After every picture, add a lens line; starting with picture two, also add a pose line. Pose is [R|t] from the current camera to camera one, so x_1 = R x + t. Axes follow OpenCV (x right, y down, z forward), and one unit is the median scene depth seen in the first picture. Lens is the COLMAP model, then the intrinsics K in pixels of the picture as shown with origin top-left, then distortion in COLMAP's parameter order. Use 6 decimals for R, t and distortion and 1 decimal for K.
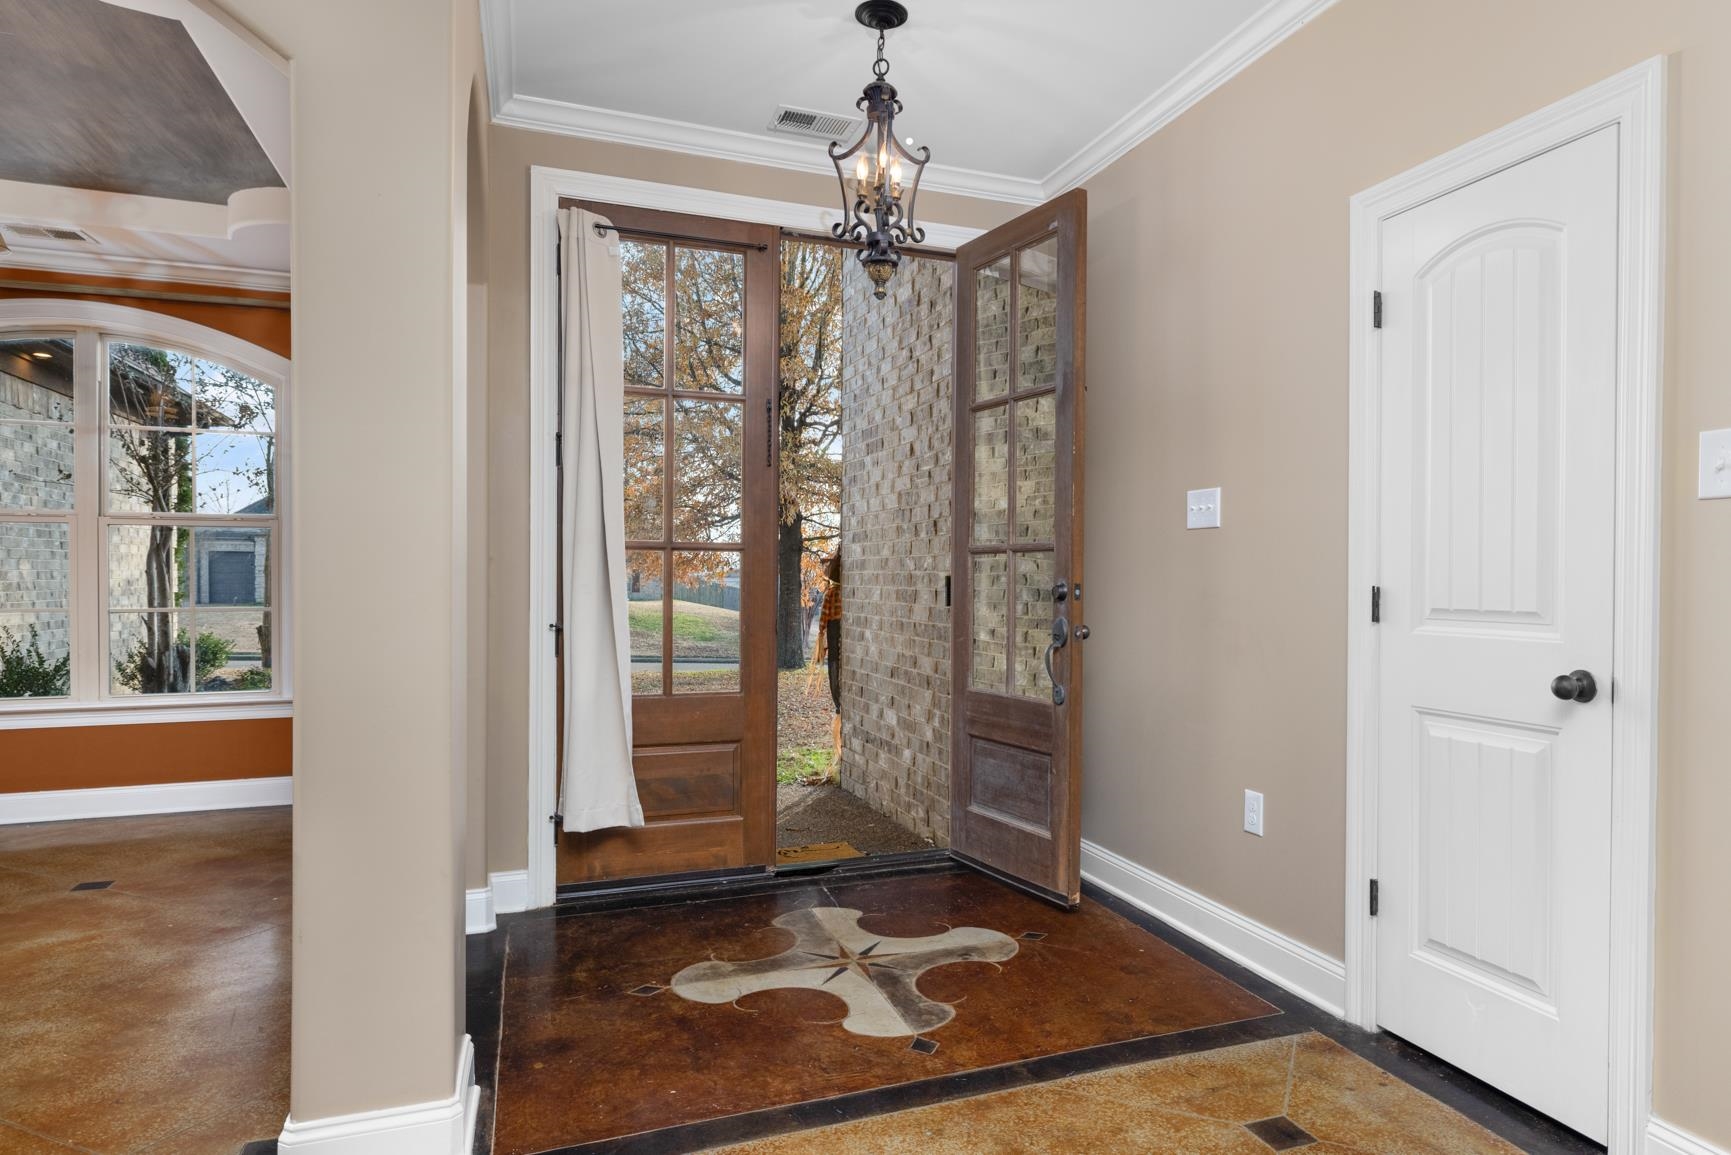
lens RADIAL K [[968.2, 0, 869.7], [0, 968.2, 585.0], [0, 0, 1]] dist [-0.000053, 0.000305]
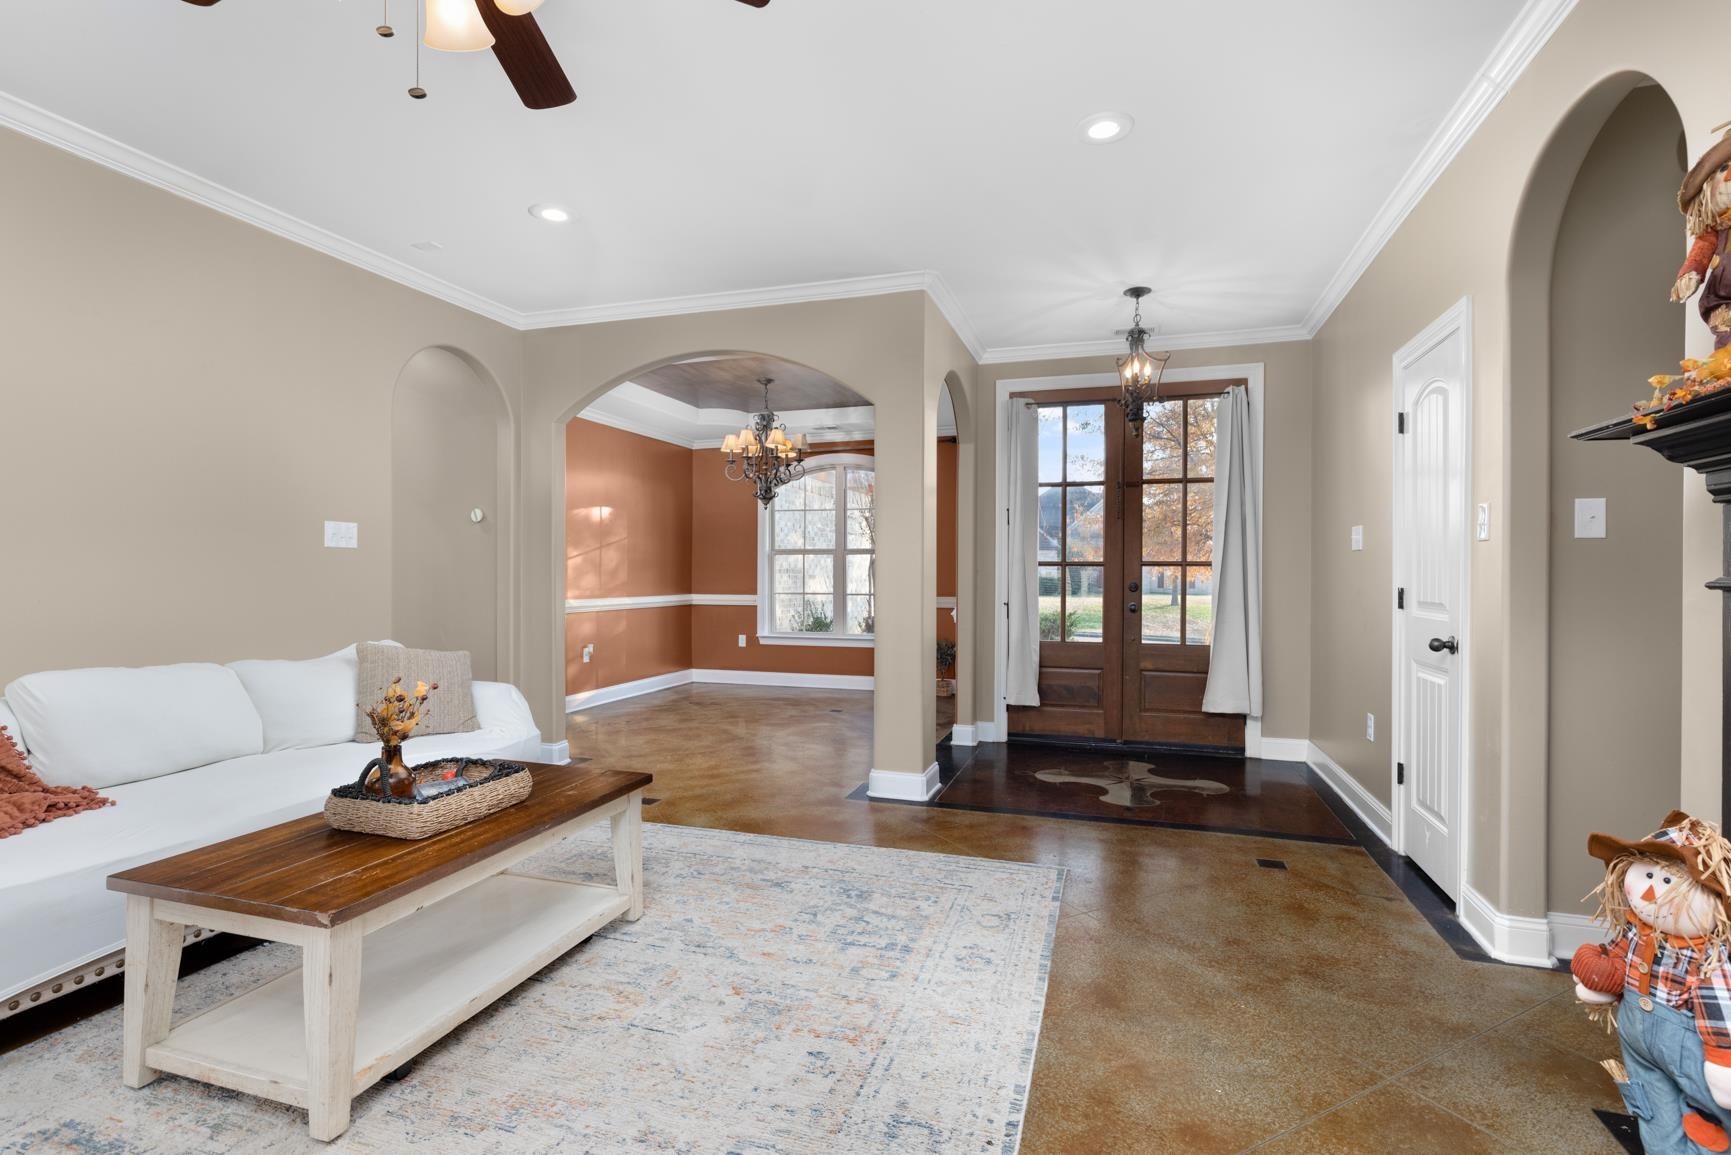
lens RADIAL K [[792.3, 0, 870.0], [0, 792.3, 575.0], [0, 0, 1]] dist [-0.004702, -0.000151]
pose [[0.780591, -0.000379, -0.625042, 0.506206], [-0.005021, 0.999964, -0.006877, -0.004952], [0.625022, 0.008507, 0.780561, -0.493364]]
